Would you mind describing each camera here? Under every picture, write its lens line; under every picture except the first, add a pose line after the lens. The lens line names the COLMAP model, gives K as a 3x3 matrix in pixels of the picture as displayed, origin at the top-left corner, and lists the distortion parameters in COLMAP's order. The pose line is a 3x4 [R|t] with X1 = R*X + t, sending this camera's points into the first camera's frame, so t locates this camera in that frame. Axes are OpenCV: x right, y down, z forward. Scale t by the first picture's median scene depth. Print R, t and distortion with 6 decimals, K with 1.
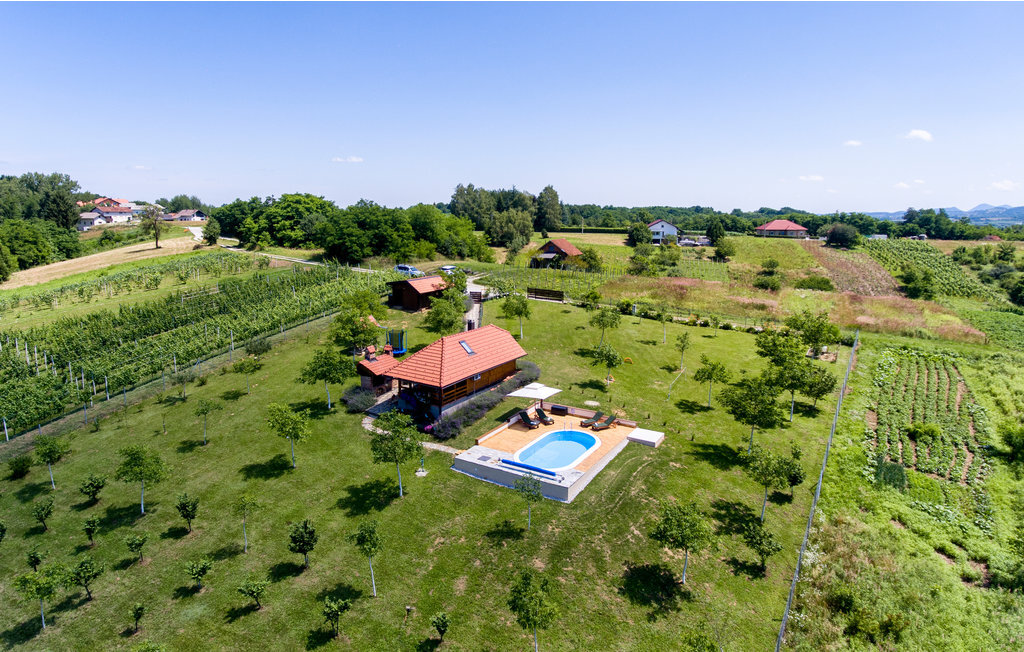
lens RADIAL K [[624.2, 0, 476.8], [0, 624.2, 326.1], [0, 0, 1]] dist [-0.002254, 0.001156]
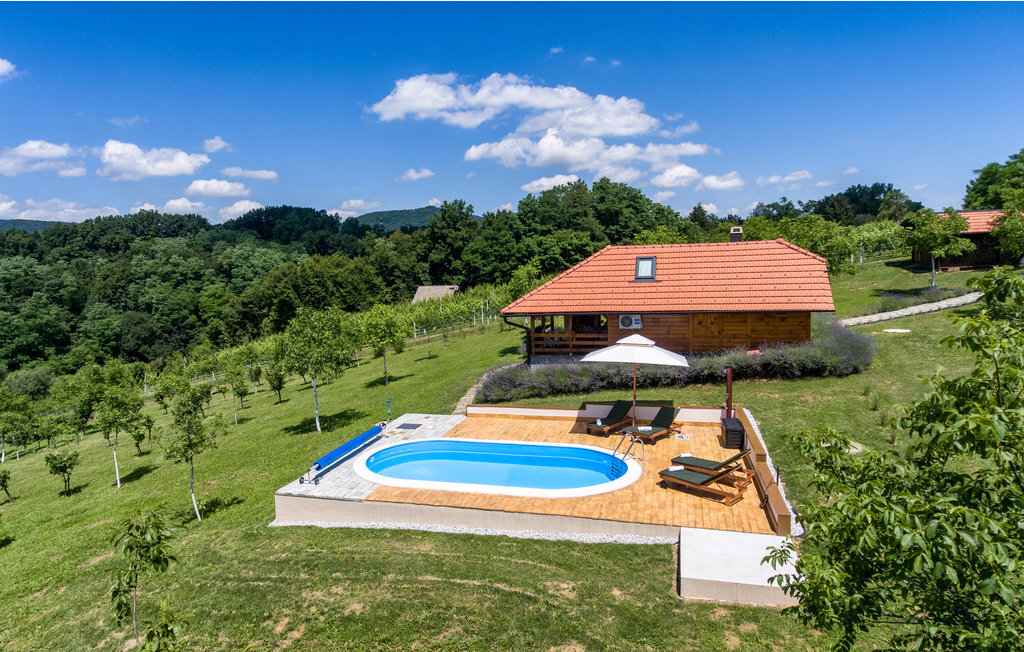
lens RADIAL K [[624.2, 0, 476.8], [0, 624.2, 326.1], [0, 0, 1]] dist [-0.002254, 0.001156]
pose [[0.286934, 0.094509, -0.953277, 0.476293], [-0.154308, 0.986686, 0.051374, 0.085212], [0.945440, 0.132358, 0.297698, 0.810618]]
